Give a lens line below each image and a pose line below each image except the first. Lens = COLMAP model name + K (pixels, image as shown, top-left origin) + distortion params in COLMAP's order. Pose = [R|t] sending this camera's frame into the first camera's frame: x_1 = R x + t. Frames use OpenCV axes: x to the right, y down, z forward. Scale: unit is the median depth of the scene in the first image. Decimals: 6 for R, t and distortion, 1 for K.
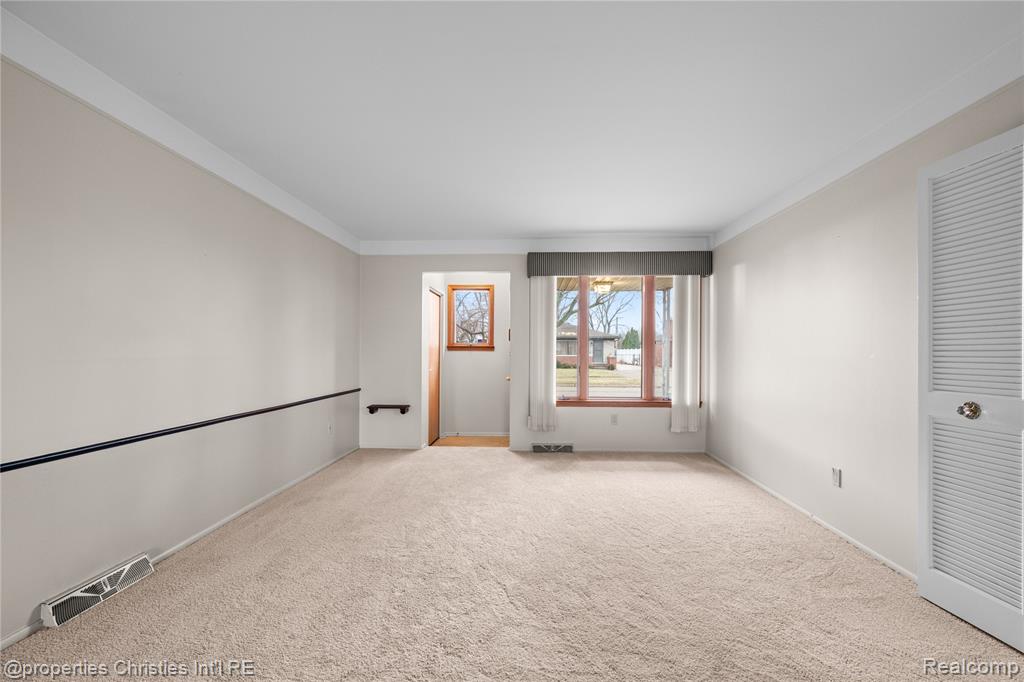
lens RADIAL K [[432.5, 0, 511.3], [0, 432.5, 352.4], [0, 0, 1]] dist [0.000050, 0.000004]
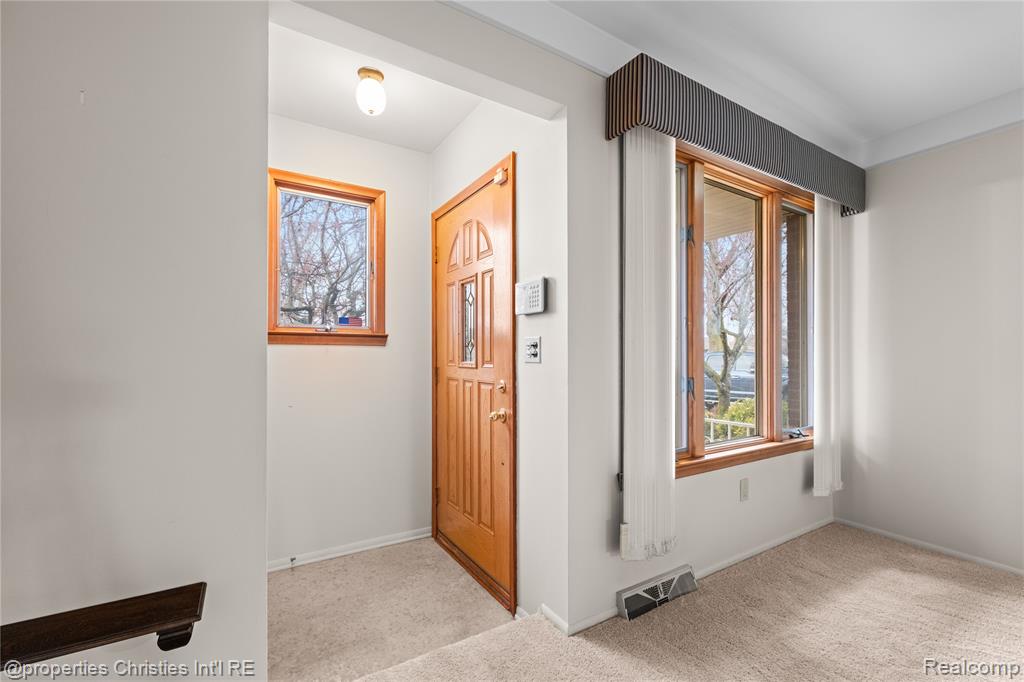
lens RADIAL K [[432.5, 0, 511.3], [0, 432.5, 352.4], [0, 0, 1]] dist [0.000050, 0.000004]
pose [[0.840087, -0.002012, 0.542447, -0.225845], [0.002844, 0.999996, -0.000696, 0.006635], [-0.542444, 0.002128, 0.840089, 0.739622]]
